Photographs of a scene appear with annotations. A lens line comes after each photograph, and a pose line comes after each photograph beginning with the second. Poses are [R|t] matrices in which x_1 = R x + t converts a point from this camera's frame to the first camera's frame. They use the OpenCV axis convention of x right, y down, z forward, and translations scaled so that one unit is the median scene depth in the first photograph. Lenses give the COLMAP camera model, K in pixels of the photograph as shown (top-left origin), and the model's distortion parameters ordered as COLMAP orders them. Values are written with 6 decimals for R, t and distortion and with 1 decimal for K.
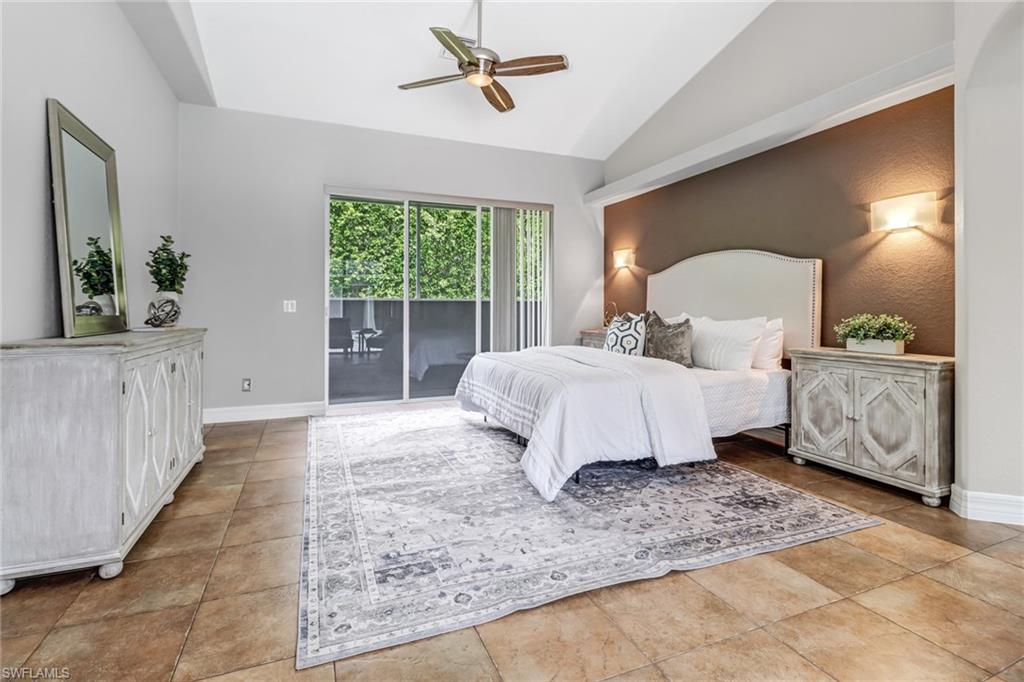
lens RADIAL K [[507.4, 0, 528.2], [0, 507.4, 318.2], [0, 0, 1]] dist [0.005046, 0.000227]
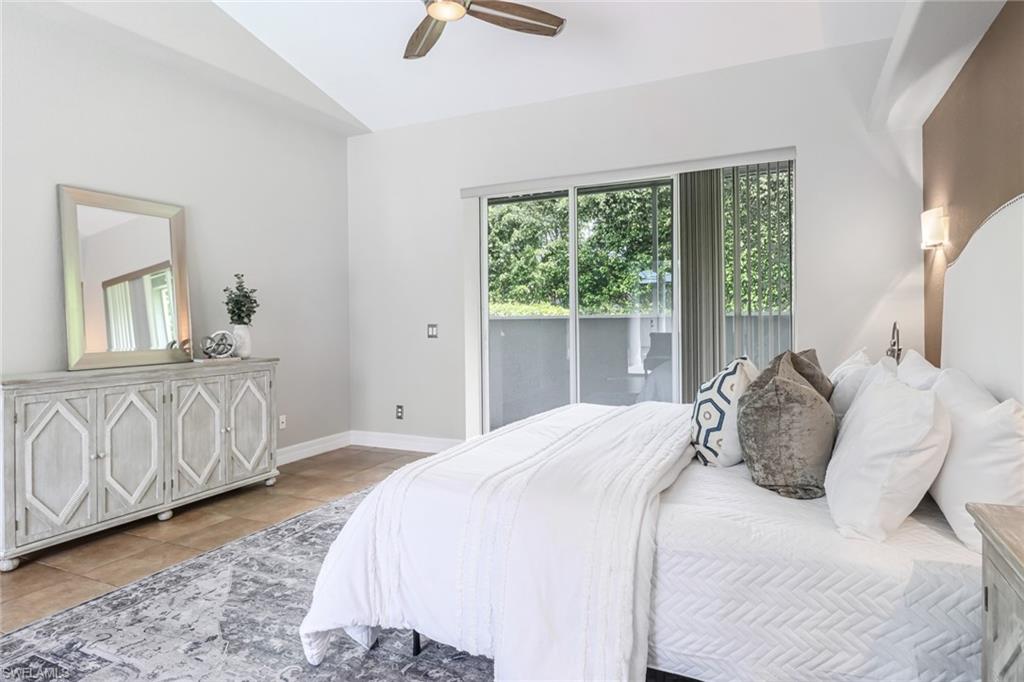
lens RADIAL K [[601.9, 0, 511.1], [0, 601.9, 332.3], [0, 0, 1]] dist [-0.007673, -0.004782]
pose [[0.656065, 0.009344, -0.754647, 0.776081], [0.003621, 0.999873, 0.015529, -0.065692], [0.754696, -0.012920, 0.655947, 0.707657]]
